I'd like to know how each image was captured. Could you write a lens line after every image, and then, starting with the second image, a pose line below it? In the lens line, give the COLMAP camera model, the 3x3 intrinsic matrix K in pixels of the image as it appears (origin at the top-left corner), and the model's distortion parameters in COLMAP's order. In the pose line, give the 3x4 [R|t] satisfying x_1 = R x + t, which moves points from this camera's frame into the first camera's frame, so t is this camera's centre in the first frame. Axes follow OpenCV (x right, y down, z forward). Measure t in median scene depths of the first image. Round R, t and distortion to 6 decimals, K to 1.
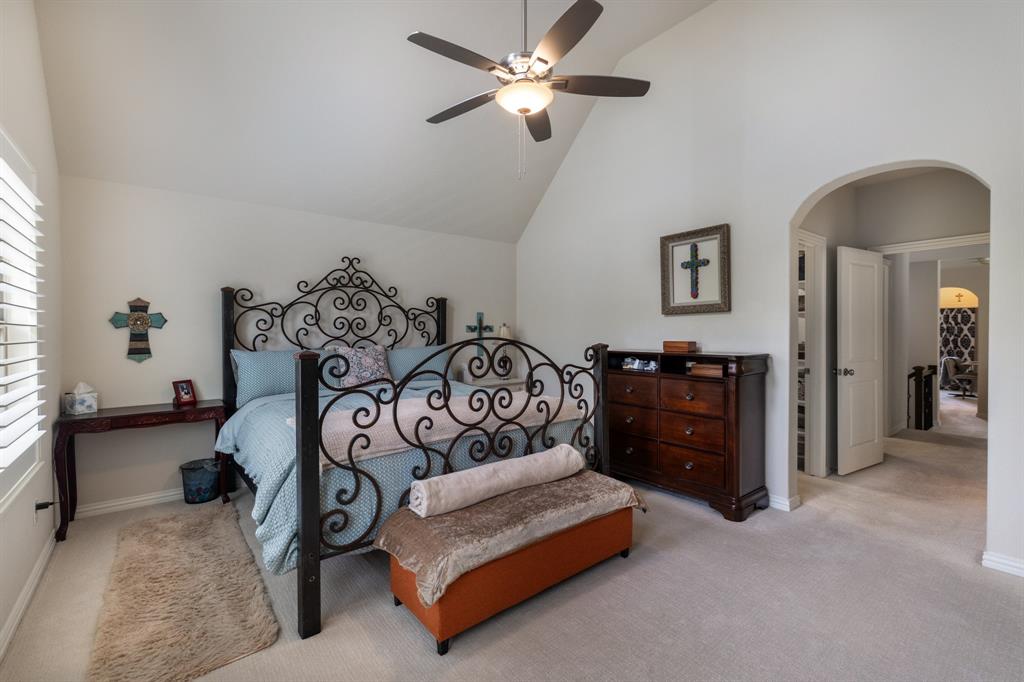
lens RADIAL K [[443.2, 0, 512.5], [0, 443.2, 338.9], [0, 0, 1]] dist [-0.000551, 0.000018]
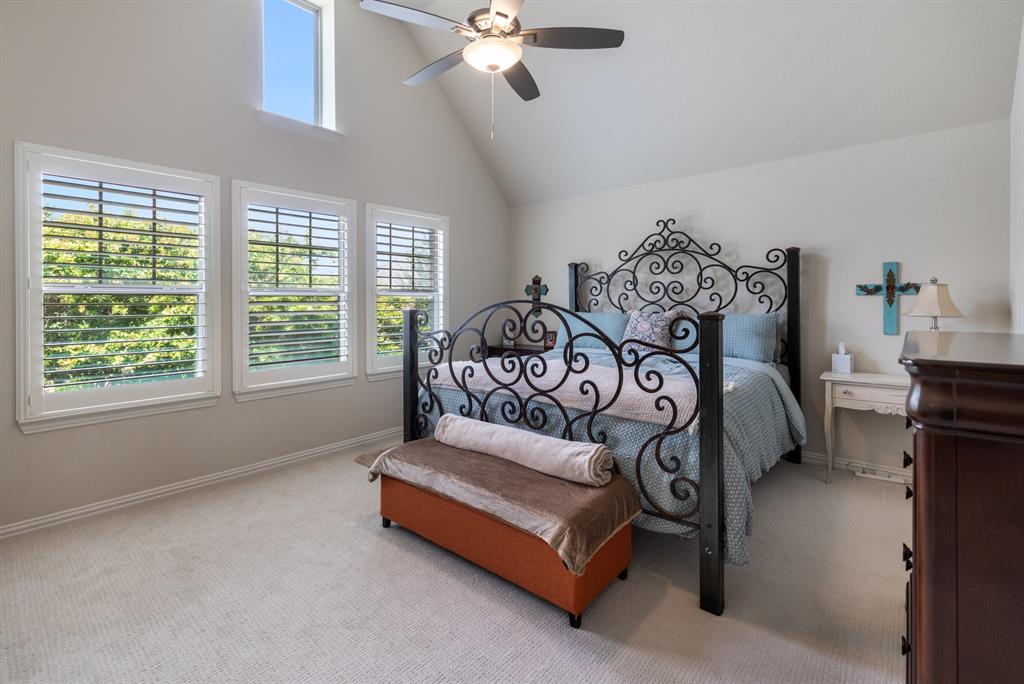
lens RADIAL K [[443.2, 0, 482.5], [0, 443.2, 302.0], [0, 0, 1]] dist [-0.000551, 0.000018]
pose [[0.186022, 0.004159, -0.982537, 0.559811], [-0.012320, 0.999922, 0.001900, -0.000004], [0.982468, 0.011751, 0.186059, 0.460804]]
